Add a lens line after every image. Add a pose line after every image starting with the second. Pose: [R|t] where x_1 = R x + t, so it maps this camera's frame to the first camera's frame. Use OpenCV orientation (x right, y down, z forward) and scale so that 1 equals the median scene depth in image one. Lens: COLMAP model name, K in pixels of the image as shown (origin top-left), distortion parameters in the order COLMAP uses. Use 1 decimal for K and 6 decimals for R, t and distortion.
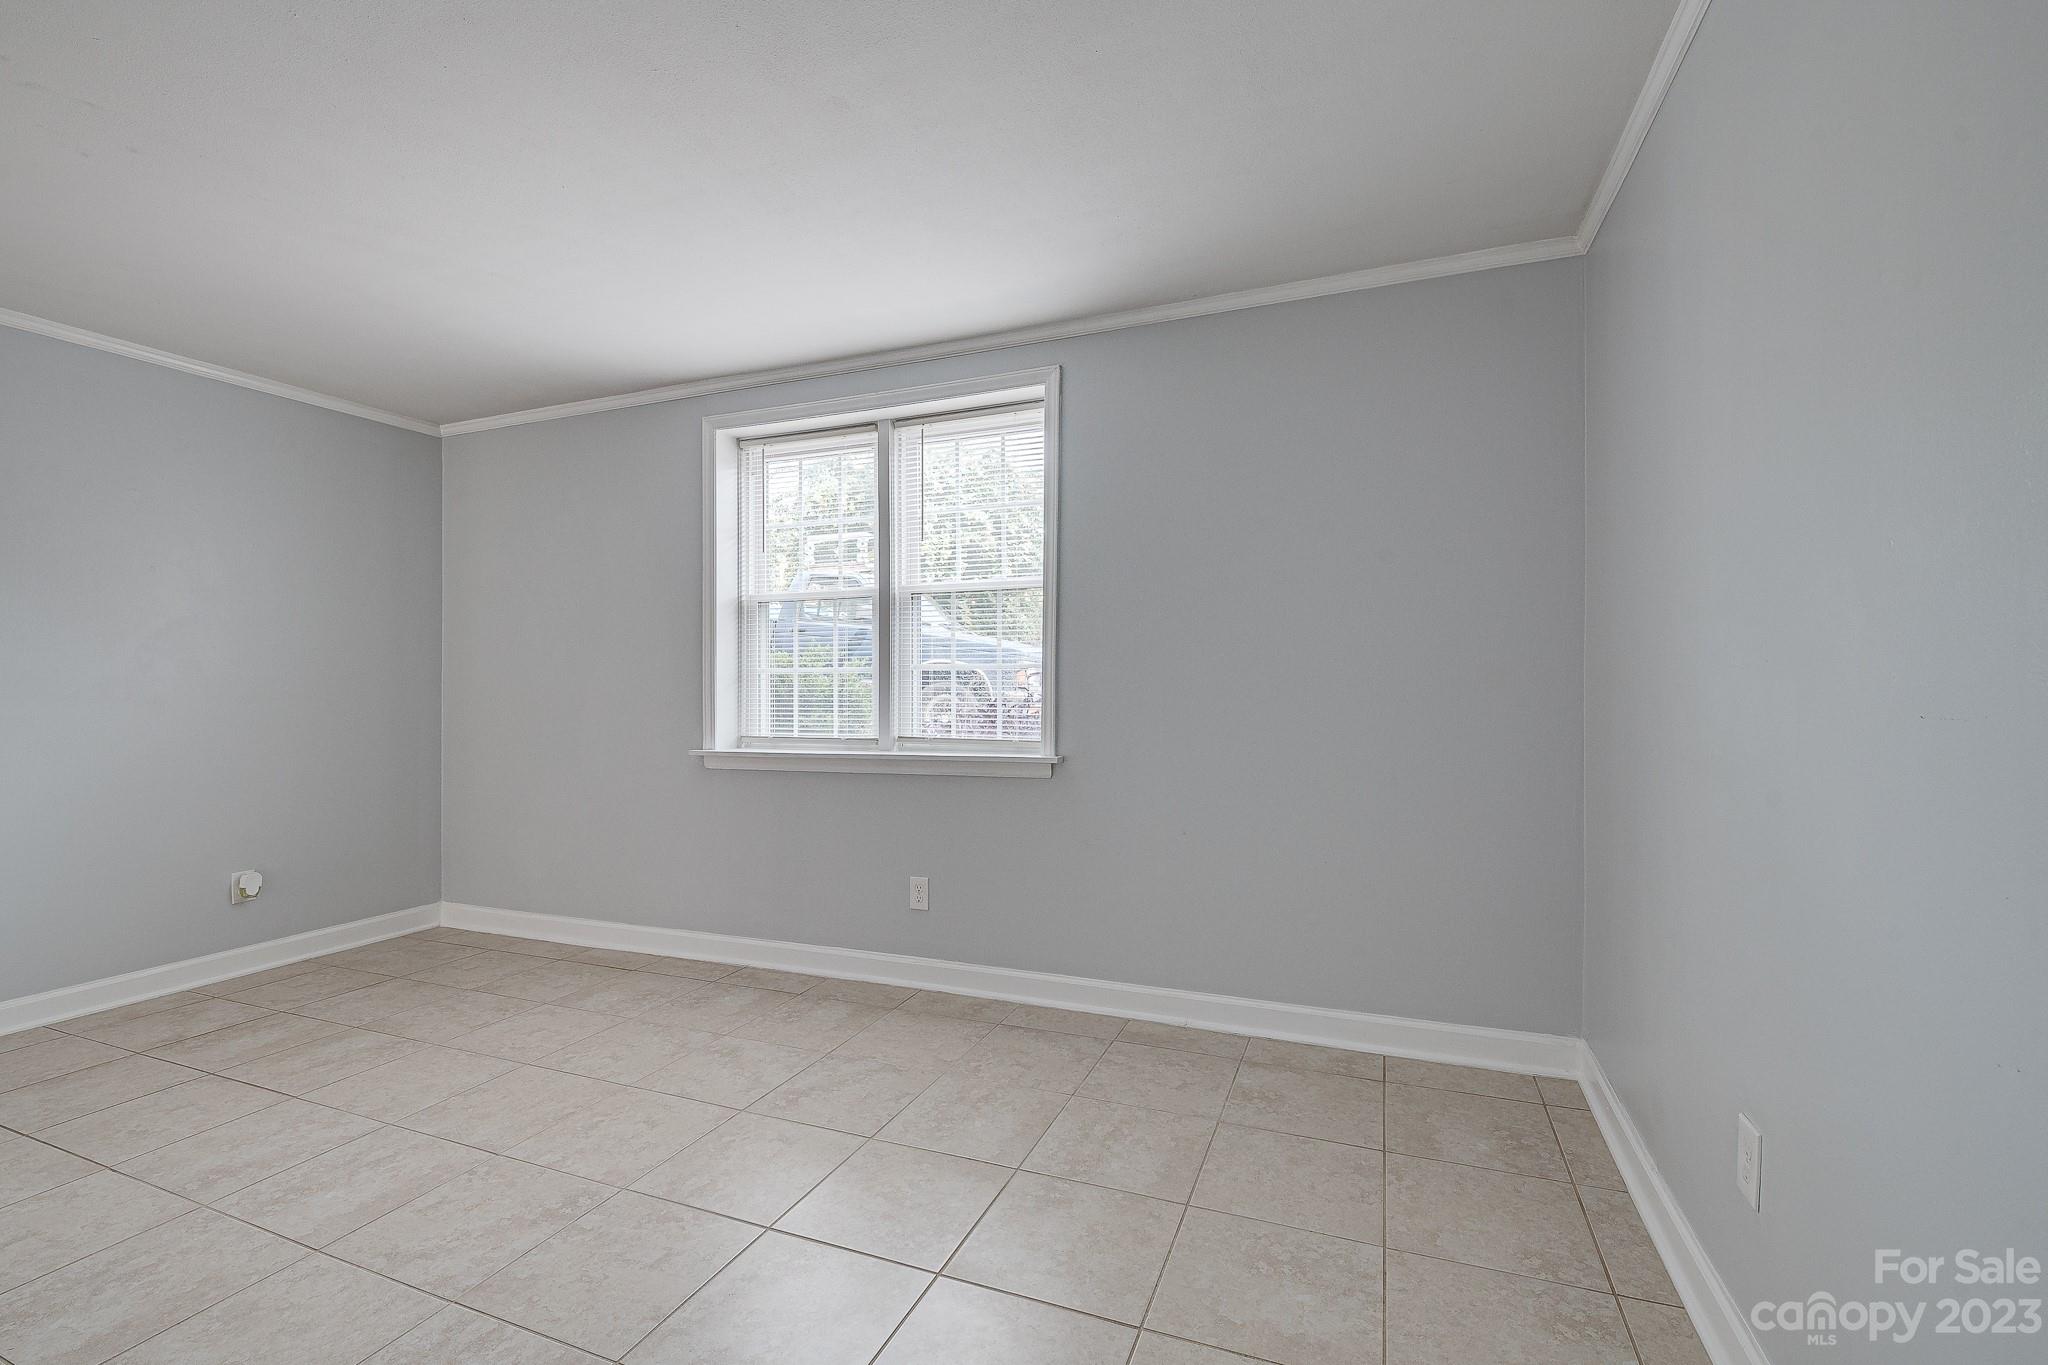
lens RADIAL K [[892.9, 0, 1029.1], [0, 892.9, 691.4], [0, 0, 1]] dist [0.002153, -0.008202]
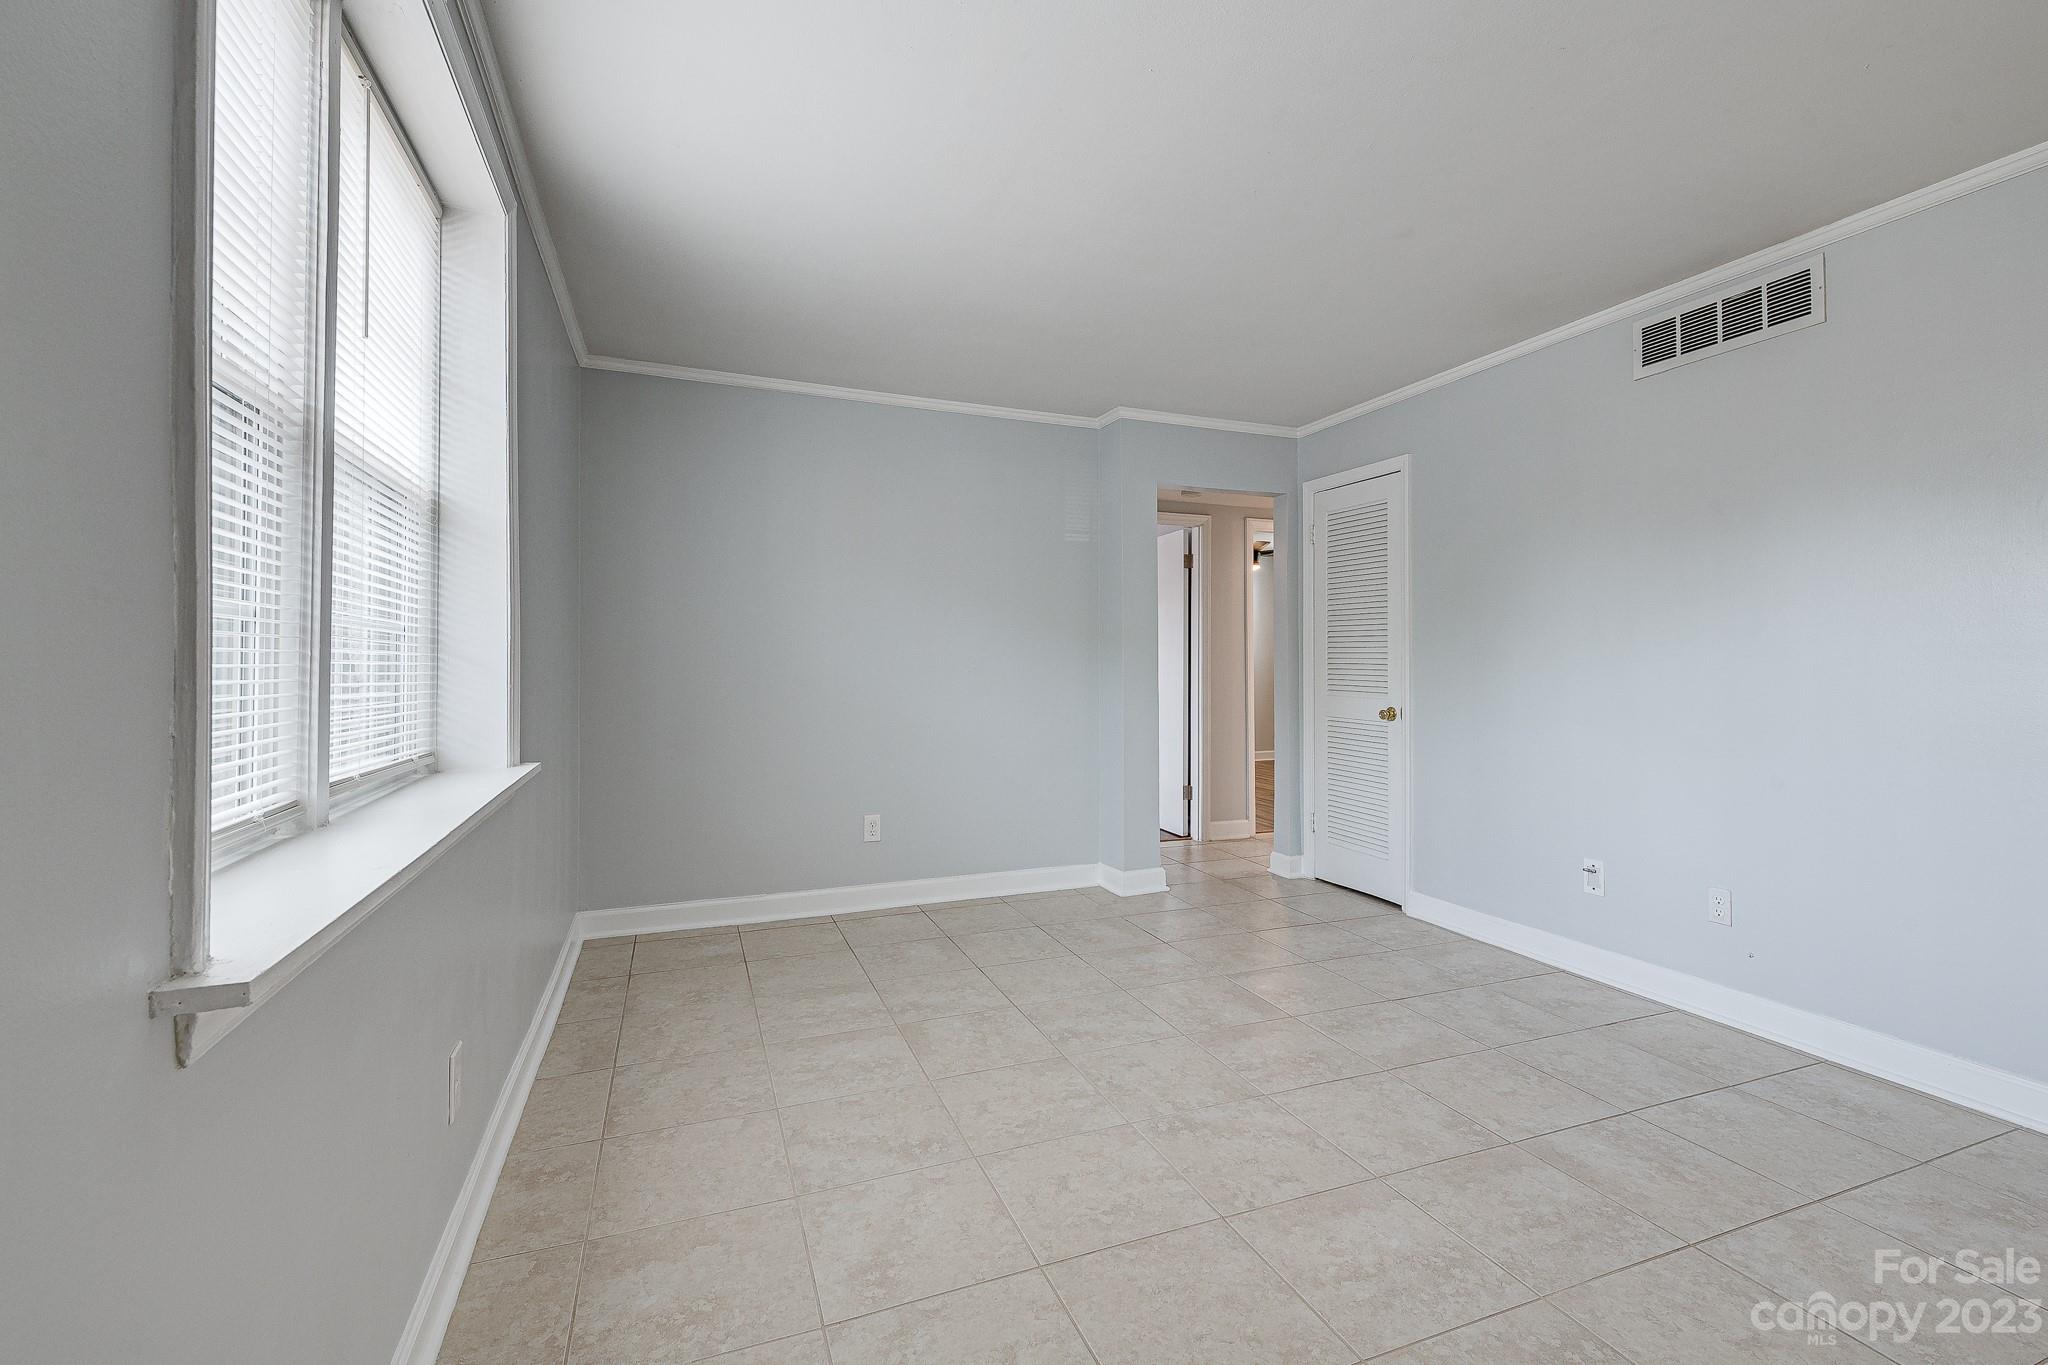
lens RADIAL K [[883.8, 0, 1028.8], [0, 883.8, 653.5], [0, 0, 1]] dist [0.022581, -0.011103]
pose [[-0.684388, 0.015307, 0.728957, -0.730023], [0.009709, 0.999882, -0.011881, -0.002838], [-0.729053, -0.001053, -0.684456, 1.143287]]
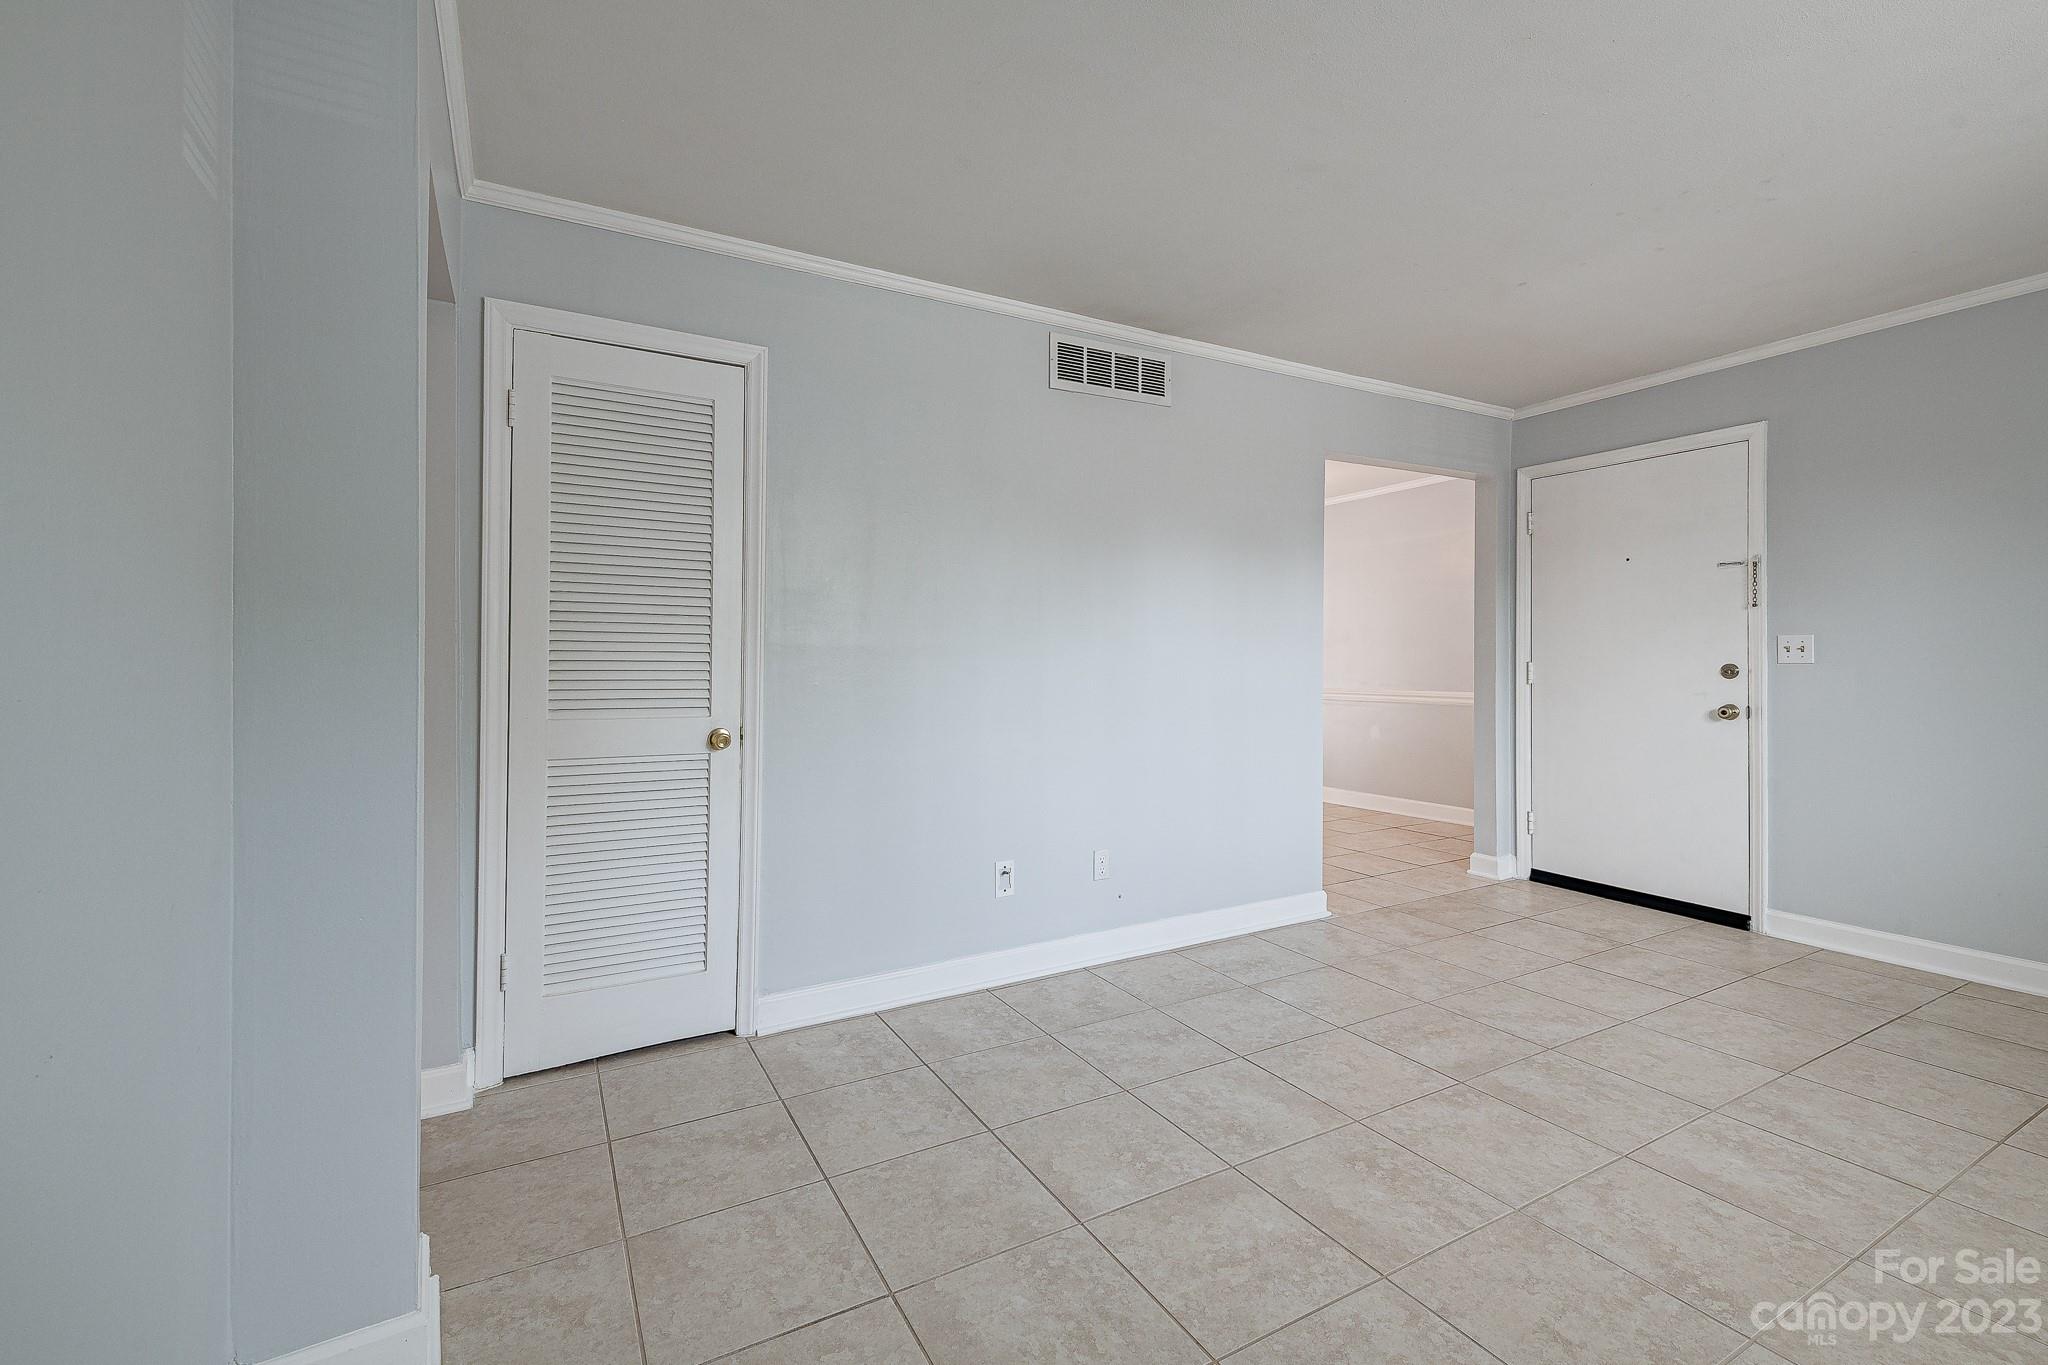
lens RADIAL K [[879.6, 0, 1027.5], [0, 879.6, 663.3], [0, 0, 1]] dist [0.021538, -0.010661]
pose [[-0.631785, 0.011672, -0.775055, 0.297697], [0.003321, 0.999918, 0.012351, -0.004749], [0.775136, 0.005229, -0.631772, 0.621466]]
